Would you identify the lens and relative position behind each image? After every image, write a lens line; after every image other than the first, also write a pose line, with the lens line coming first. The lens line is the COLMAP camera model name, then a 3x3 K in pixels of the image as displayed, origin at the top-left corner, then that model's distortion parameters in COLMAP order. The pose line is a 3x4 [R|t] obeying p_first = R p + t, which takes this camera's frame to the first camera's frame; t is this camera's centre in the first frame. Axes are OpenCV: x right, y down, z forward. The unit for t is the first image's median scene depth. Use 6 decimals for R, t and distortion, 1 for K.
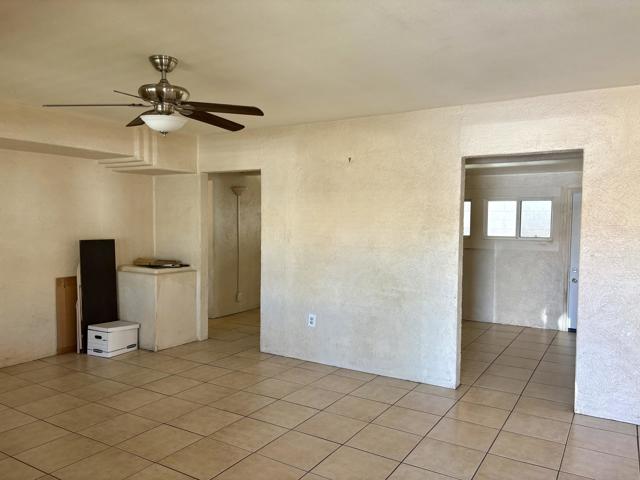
lens RADIAL K [[484.7, 0, 317.9], [0, 484.7, 242.8], [0, 0, 1]] dist [0.068985, -0.075095]
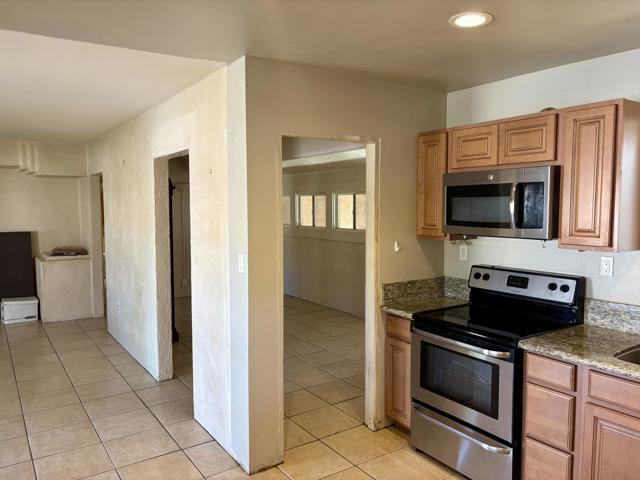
lens RADIAL K [[484.7, 0, 319.8], [0, 484.7, 241.1], [0, 0, 1]] dist [0.068985, -0.075095]
pose [[0.916391, 0.017426, -0.399905, 0.811164], [-0.004657, 0.999448, 0.032880, -0.029387], [0.400257, -0.028269, 0.915967, 0.151290]]
